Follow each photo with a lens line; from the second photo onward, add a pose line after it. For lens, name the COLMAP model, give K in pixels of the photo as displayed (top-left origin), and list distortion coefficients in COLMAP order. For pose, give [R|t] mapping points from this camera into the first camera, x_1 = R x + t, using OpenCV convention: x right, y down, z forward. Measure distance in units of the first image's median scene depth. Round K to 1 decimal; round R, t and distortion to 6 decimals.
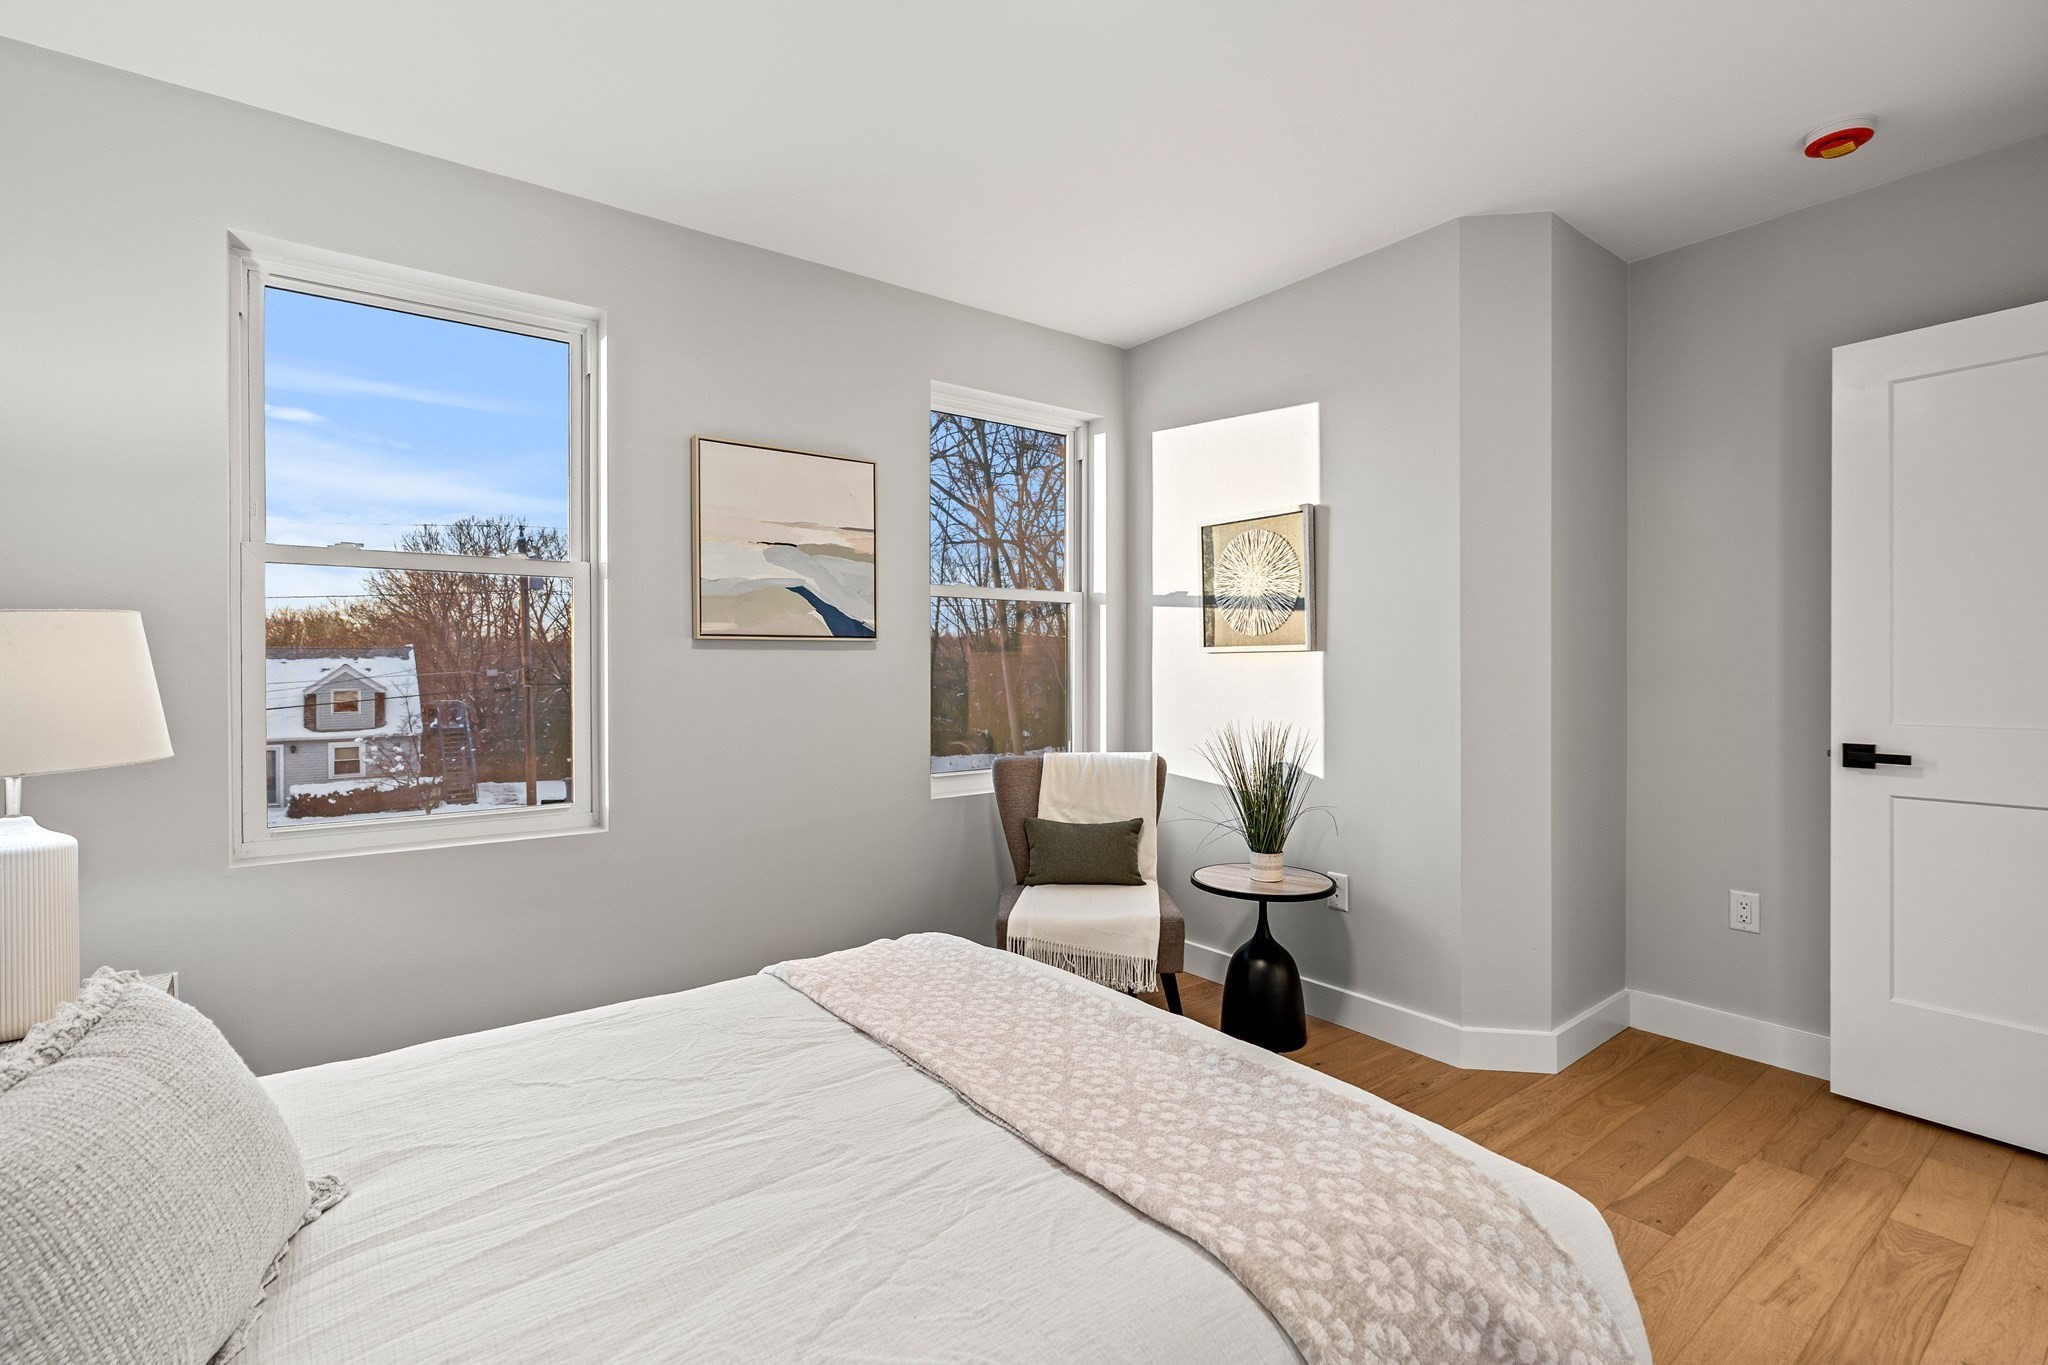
lens RADIAL K [[932.7, 0, 1024.0], [0, 932.7, 682.5], [0, 0, 1]] dist [-0.001226, 0.000199]
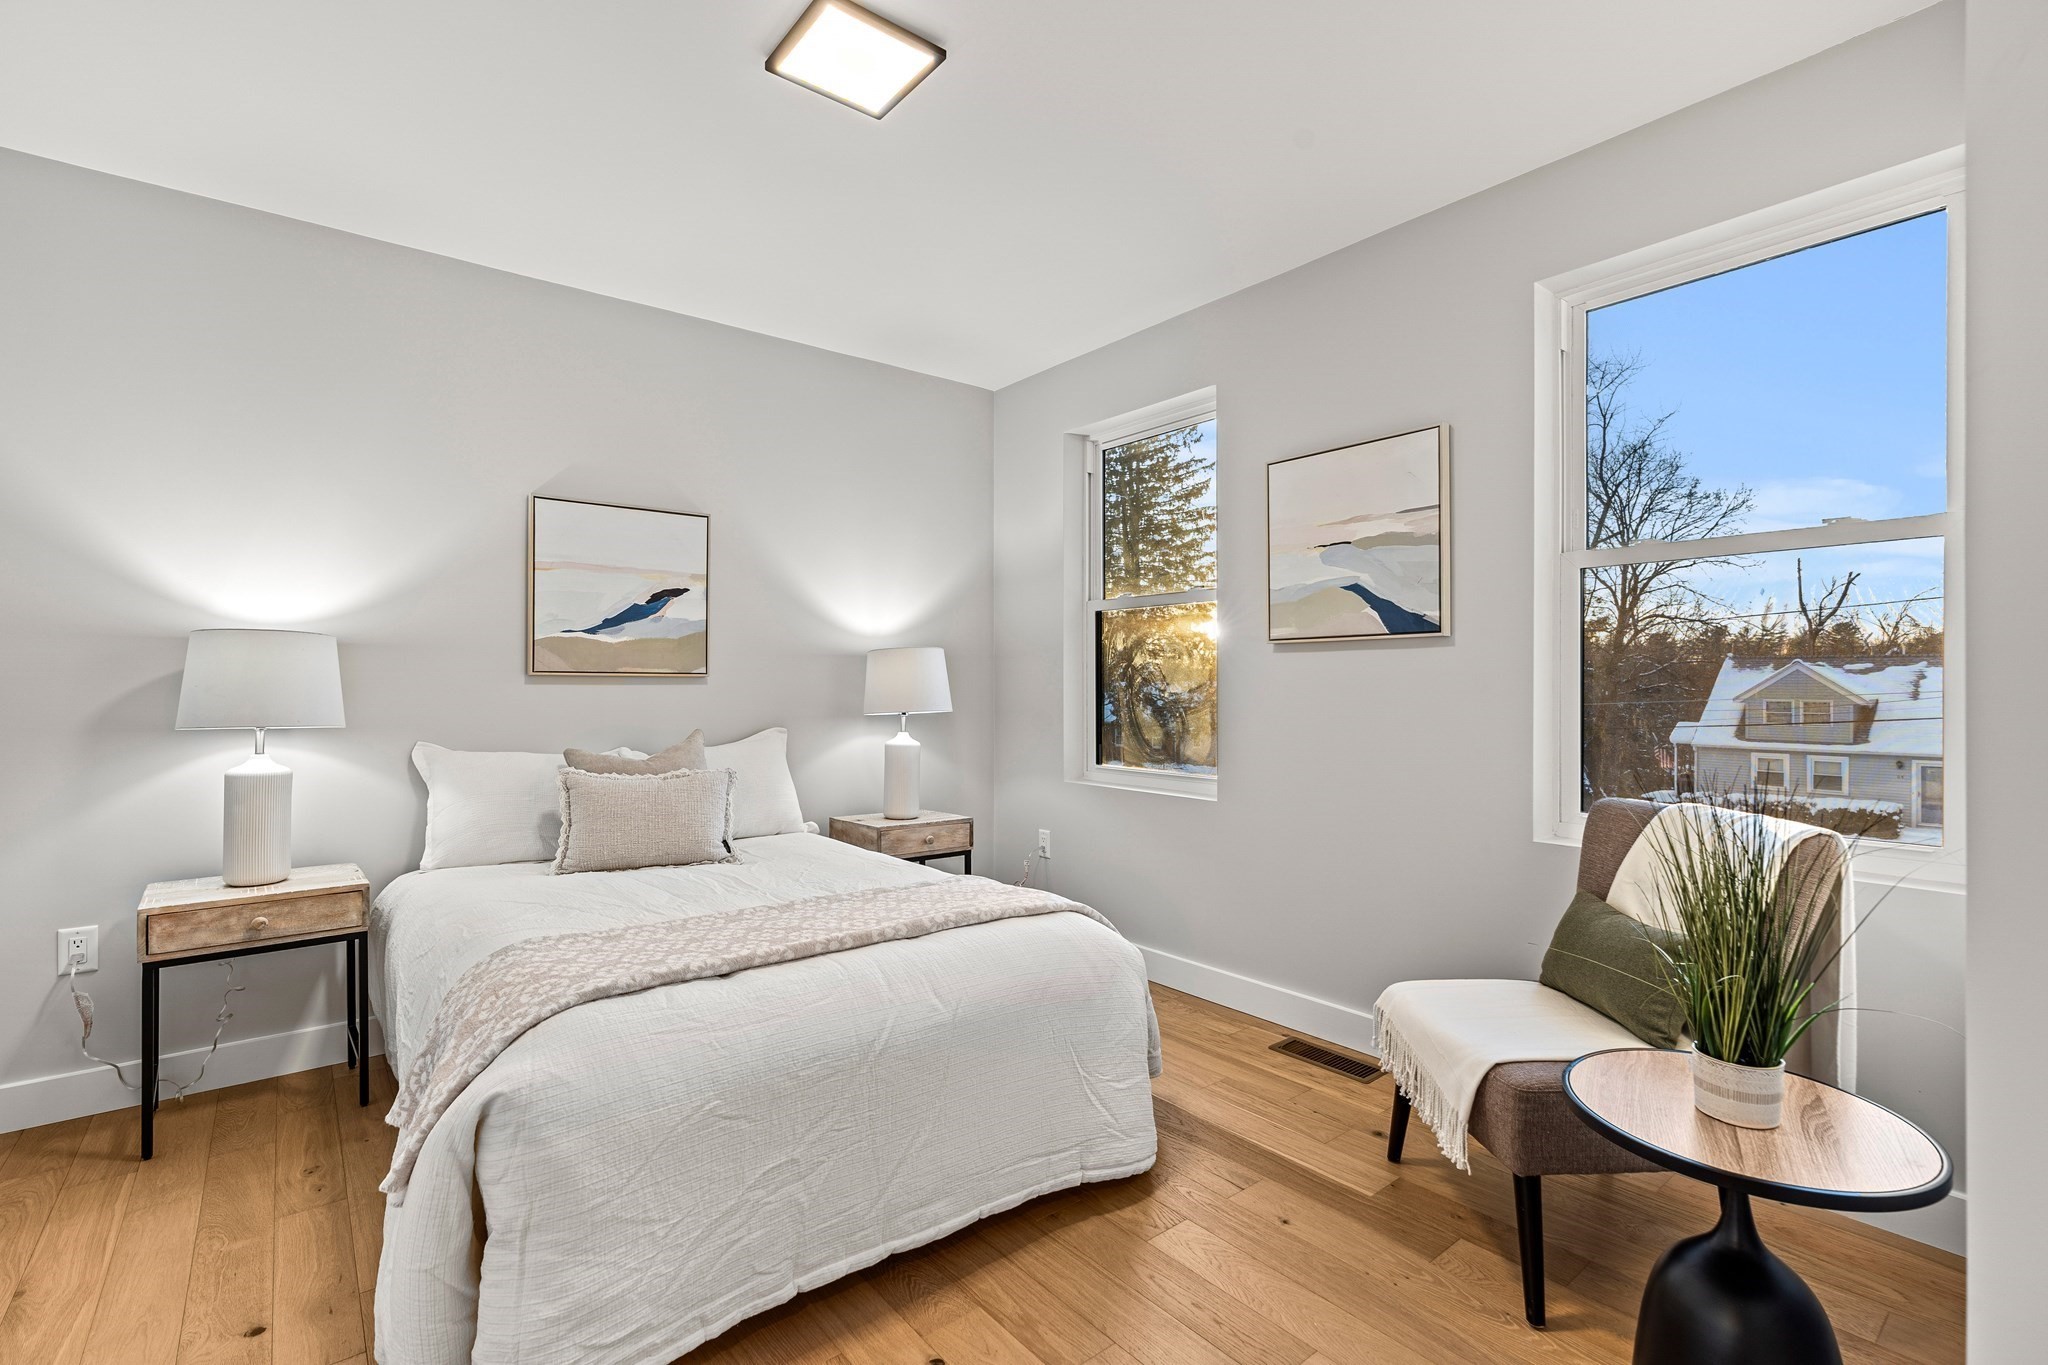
lens RADIAL K [[932.7, 0, 1024.0], [0, 932.7, 682.5], [0, 0, 1]] dist [-0.001226, 0.000199]
pose [[0.019920, 0.003231, -0.999796, 0.700741], [-0.016265, 0.999863, 0.002908, 0.001239], [0.999669, 0.016204, 0.019970, 0.630406]]
